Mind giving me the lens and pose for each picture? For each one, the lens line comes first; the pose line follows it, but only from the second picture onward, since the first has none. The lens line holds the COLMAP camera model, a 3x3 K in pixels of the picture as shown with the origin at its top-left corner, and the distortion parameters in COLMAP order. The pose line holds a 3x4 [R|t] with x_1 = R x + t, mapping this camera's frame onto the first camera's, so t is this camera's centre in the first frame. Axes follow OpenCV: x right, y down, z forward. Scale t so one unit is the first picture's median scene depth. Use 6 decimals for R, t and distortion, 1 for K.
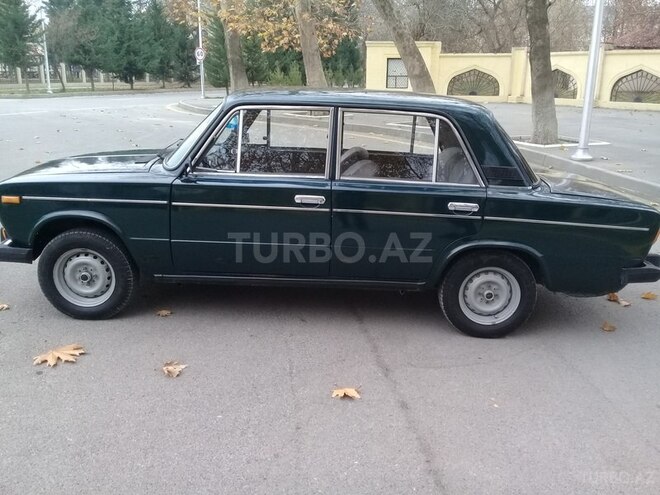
lens RADIAL K [[608.0, 0, 335.0], [0, 608.0, 251.7], [0, 0, 1]] dist [0.077309, -0.164854]
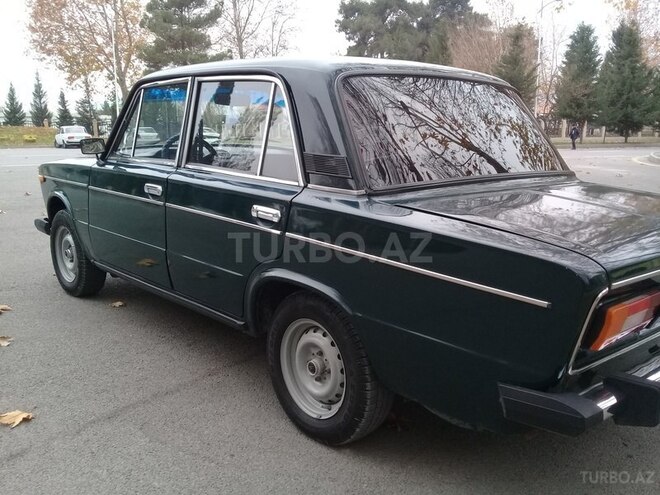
lens RADIAL K [[608.0, 0, 335.0], [0, 608.0, 251.7], [0, 0, 1]] dist [0.077309, -0.164854]
pose [[0.695698, 0.125474, -0.707291, 0.709553], [-0.189282, 0.981850, -0.011998, -0.039465], [0.692948, 0.142224, 0.706821, 0.593826]]
